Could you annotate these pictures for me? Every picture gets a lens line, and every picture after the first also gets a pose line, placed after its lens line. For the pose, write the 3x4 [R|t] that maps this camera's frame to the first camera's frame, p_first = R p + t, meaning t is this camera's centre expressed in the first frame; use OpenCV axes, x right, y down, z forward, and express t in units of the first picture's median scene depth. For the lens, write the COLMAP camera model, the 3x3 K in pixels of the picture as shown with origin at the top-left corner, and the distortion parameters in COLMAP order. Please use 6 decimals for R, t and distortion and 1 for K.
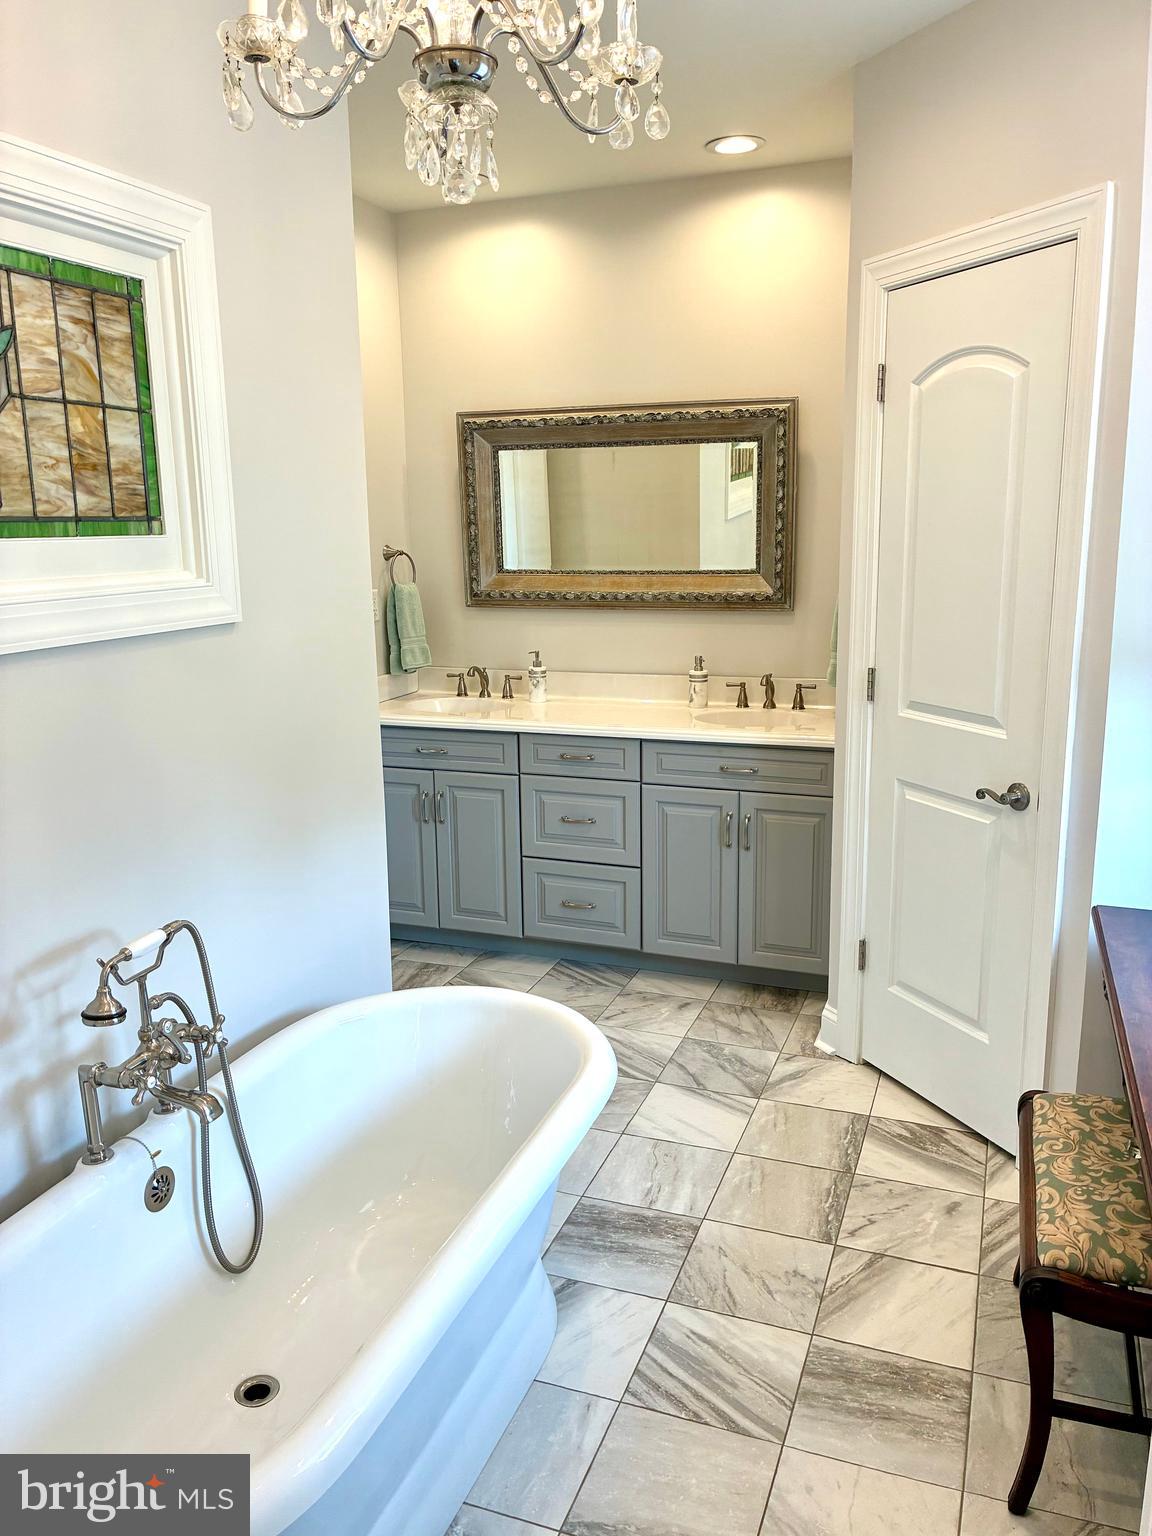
lens RADIAL K [[1177.9, 0, 576.4], [0, 1177.9, 779.9], [0, 0, 1]] dist [0.061354, -0.082670]
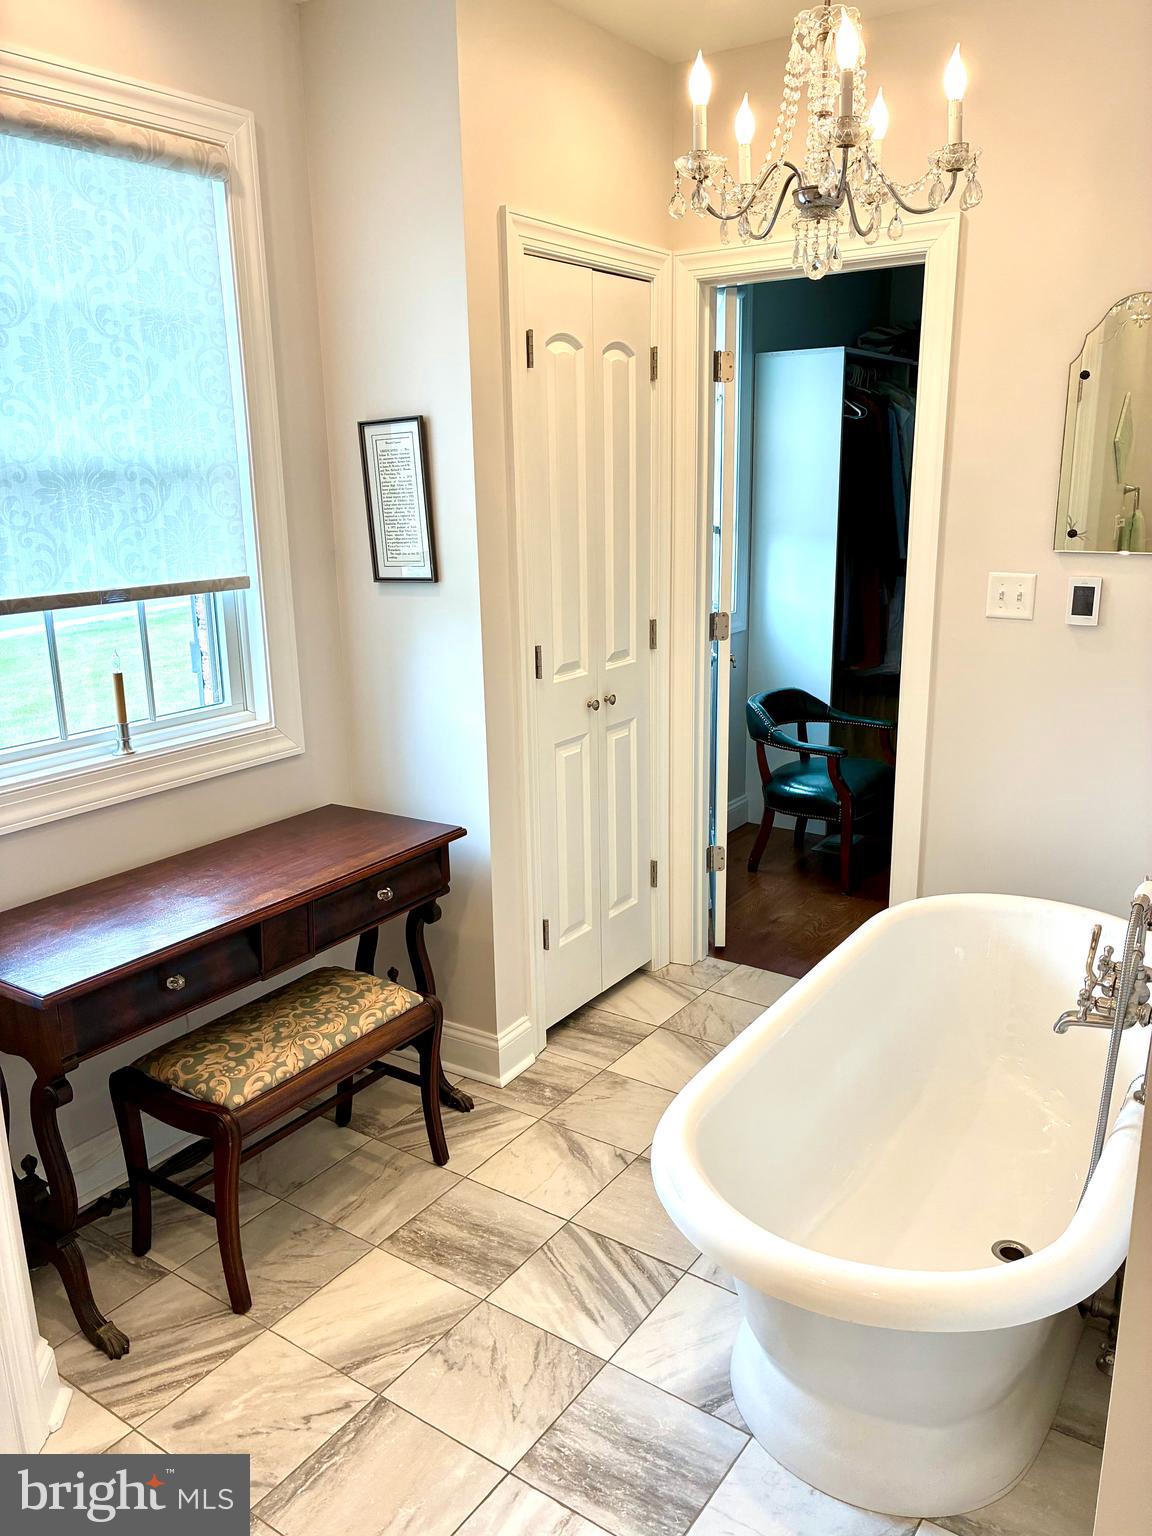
lens RADIAL K [[1177.9, 0, 576.4], [0, 1177.9, 779.9], [0, 0, 1]] dist [0.061354, -0.082670]
pose [[-0.971615, -0.029380, 0.234736, -0.107539], [0.081742, 0.889446, 0.449671, -0.390484], [-0.221996, 0.456095, -0.861798, 1.689782]]
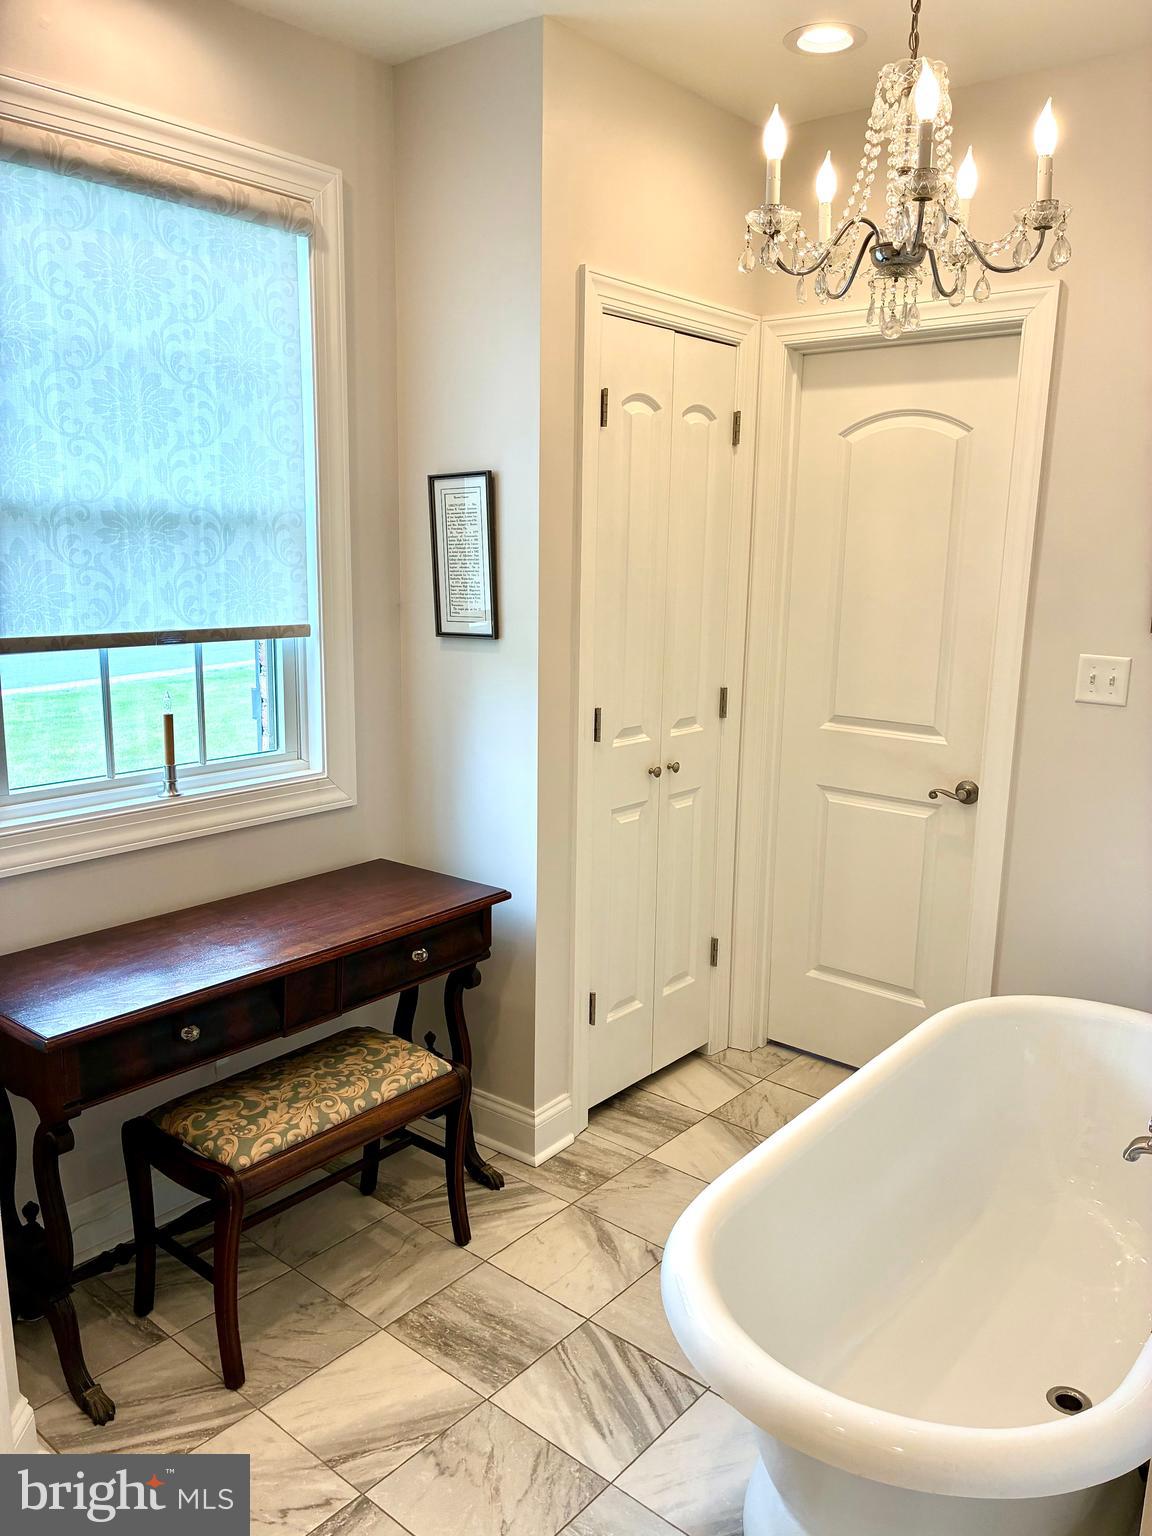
lens RADIAL K [[1177.9, 0, 576.4], [0, 1177.9, 779.9], [0, 0, 1]] dist [0.061354, -0.082670]
pose [[-0.945808, -0.067225, 0.317691, -0.142281], [0.066534, 0.917462, 0.392220, -0.366323], [-0.317837, 0.392102, -0.863271, 1.637492]]
